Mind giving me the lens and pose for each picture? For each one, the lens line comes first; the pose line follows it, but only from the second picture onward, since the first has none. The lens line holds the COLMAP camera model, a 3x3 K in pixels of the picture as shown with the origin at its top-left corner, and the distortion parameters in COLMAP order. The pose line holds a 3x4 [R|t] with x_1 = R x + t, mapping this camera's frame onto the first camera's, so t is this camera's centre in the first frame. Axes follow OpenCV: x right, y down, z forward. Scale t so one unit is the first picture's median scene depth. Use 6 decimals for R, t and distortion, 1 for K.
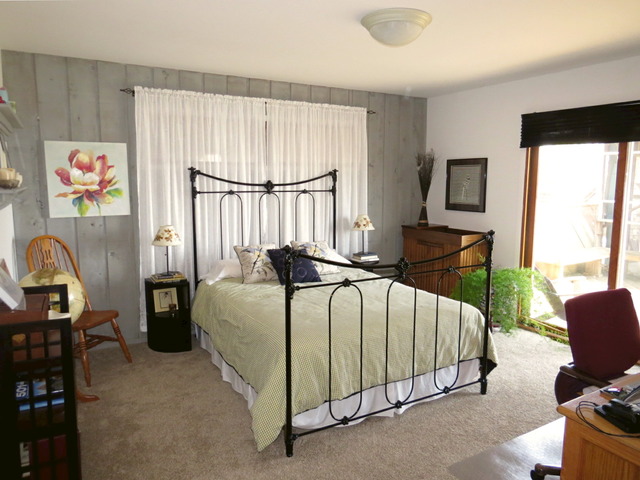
lens RADIAL K [[475.1, 0, 320.6], [0, 475.1, 239.0], [0, 0, 1]] dist [-0.011888, -0.002146]
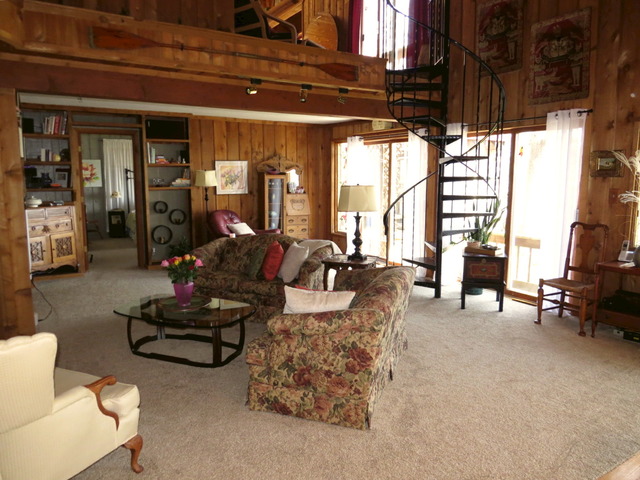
lens RADIAL K [[475.1, 0, 319.6], [0, 475.1, 239.9], [0, 0, 1]] dist [-0.011888, -0.002146]
pose [[0.999940, -0.005002, 0.009756, 0.792388], [0.004948, 0.999973, 0.005517, 0.239487], [-0.009783, -0.005468, 0.999937, -1.674935]]
